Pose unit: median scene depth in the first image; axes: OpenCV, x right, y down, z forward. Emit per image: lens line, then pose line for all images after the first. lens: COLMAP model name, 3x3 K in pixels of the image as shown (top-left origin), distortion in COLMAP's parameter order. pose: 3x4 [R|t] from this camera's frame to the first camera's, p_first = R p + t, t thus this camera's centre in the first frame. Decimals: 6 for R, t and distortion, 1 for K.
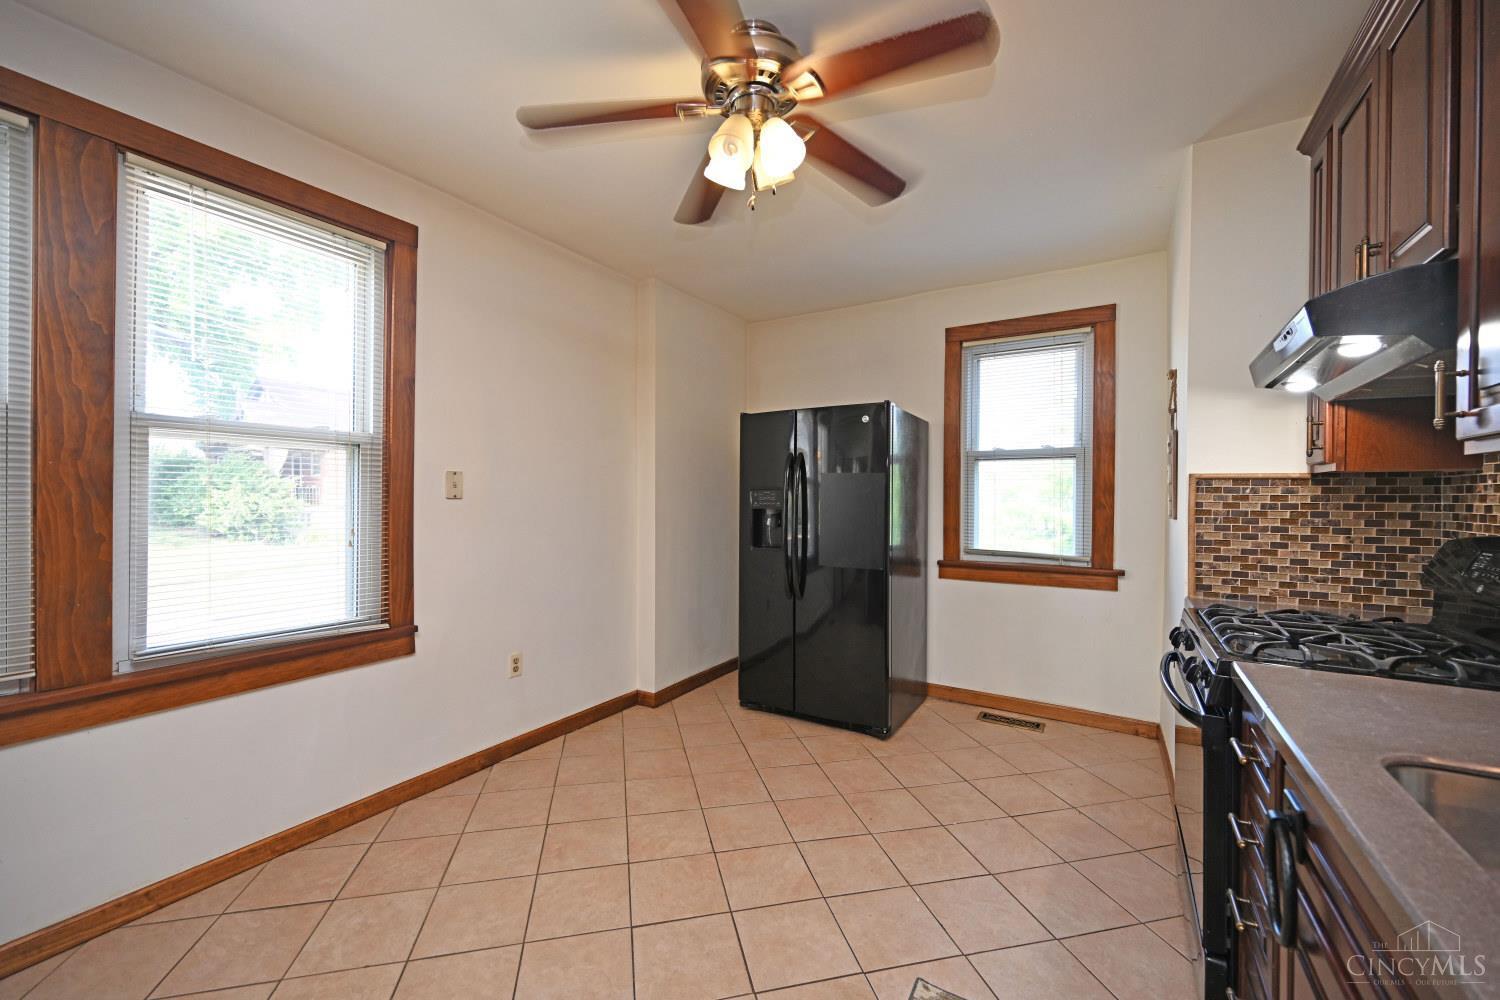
lens RADIAL K [[588.8, 0, 743.7], [0, 588.8, 503.6], [0, 0, 1]] dist [-0.000852, 0.000177]
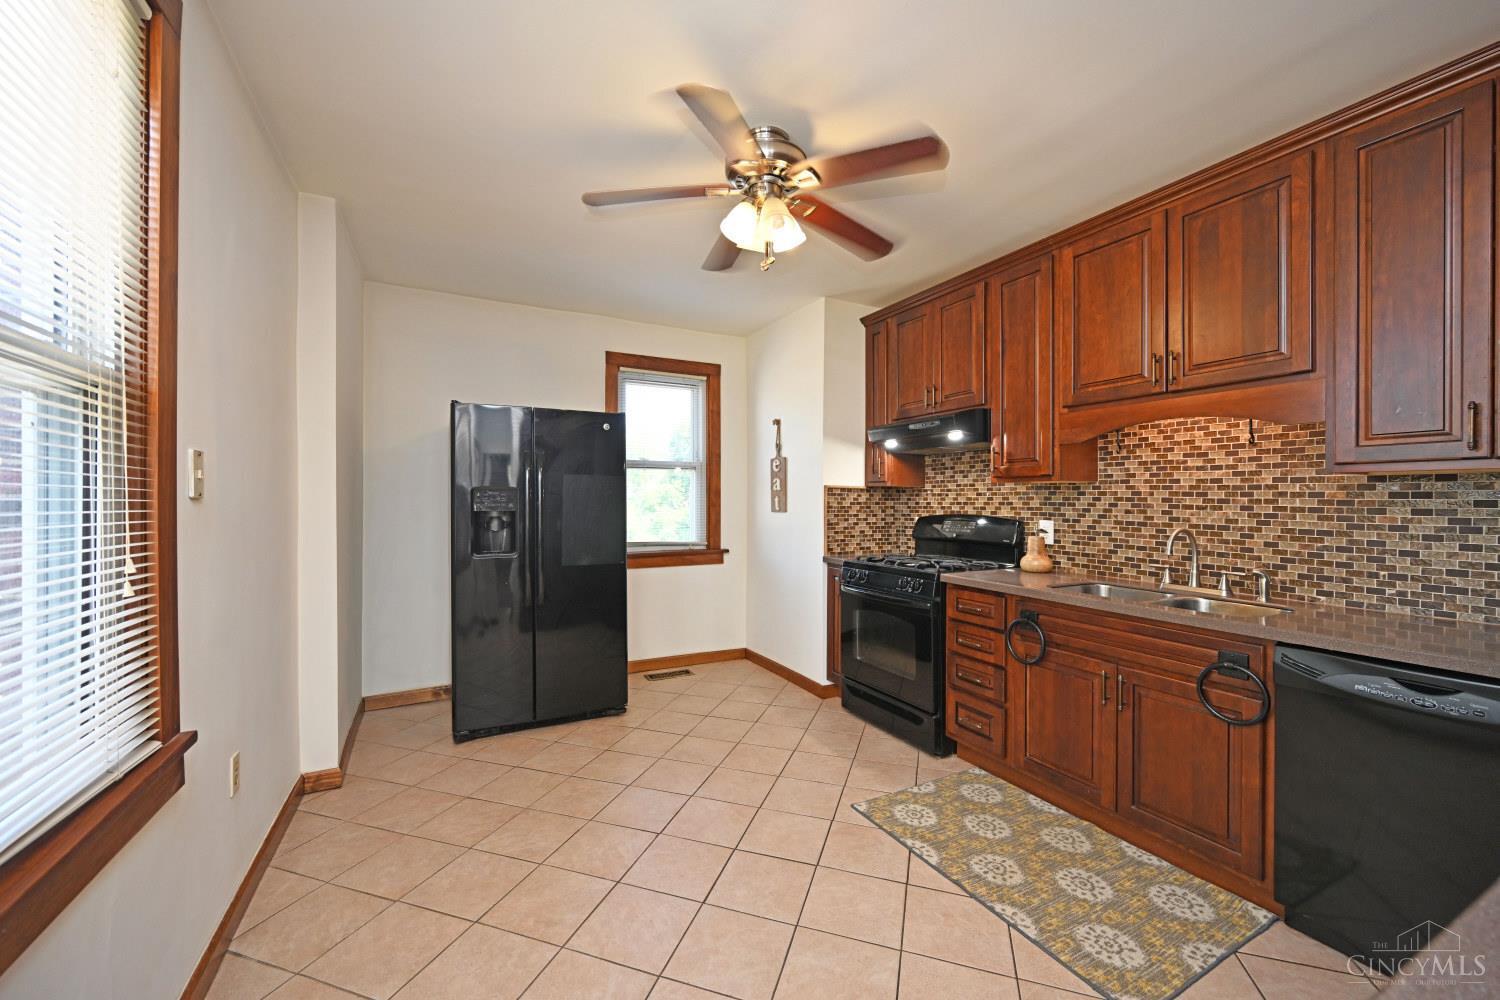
lens RADIAL K [[588.8, 0, 753.5], [0, 588.8, 500.5], [0, 0, 1]] dist [-0.000852, 0.000177]
pose [[0.502571, -0.001693, 0.864534, -0.862260], [0.008718, 0.999957, -0.003110, -0.001263], [-0.864492, 0.009100, 0.502564, 0.311716]]
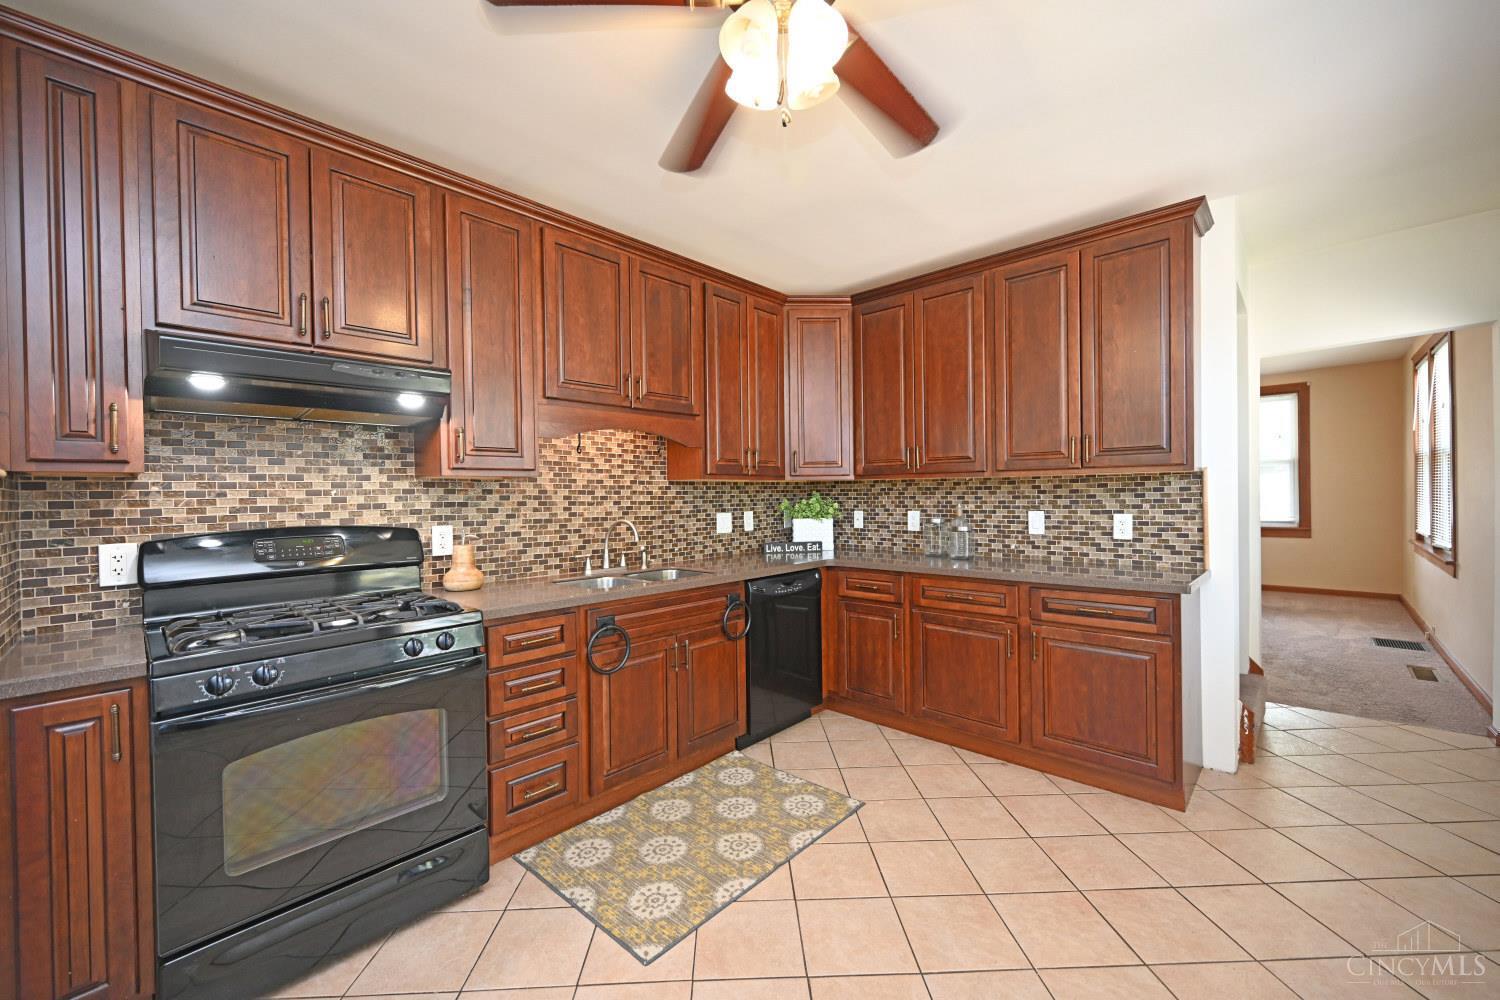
lens RADIAL K [[588.8, 0, 748.4], [0, 588.8, 496.4], [0, 0, 1]] dist [-0.000852, 0.000177]
pose [[-0.980911, 0.015220, 0.193860, -0.064289], [0.018187, 0.999743, 0.013534, -0.012386], [-0.193604, 0.016802, -0.980936, 1.420221]]
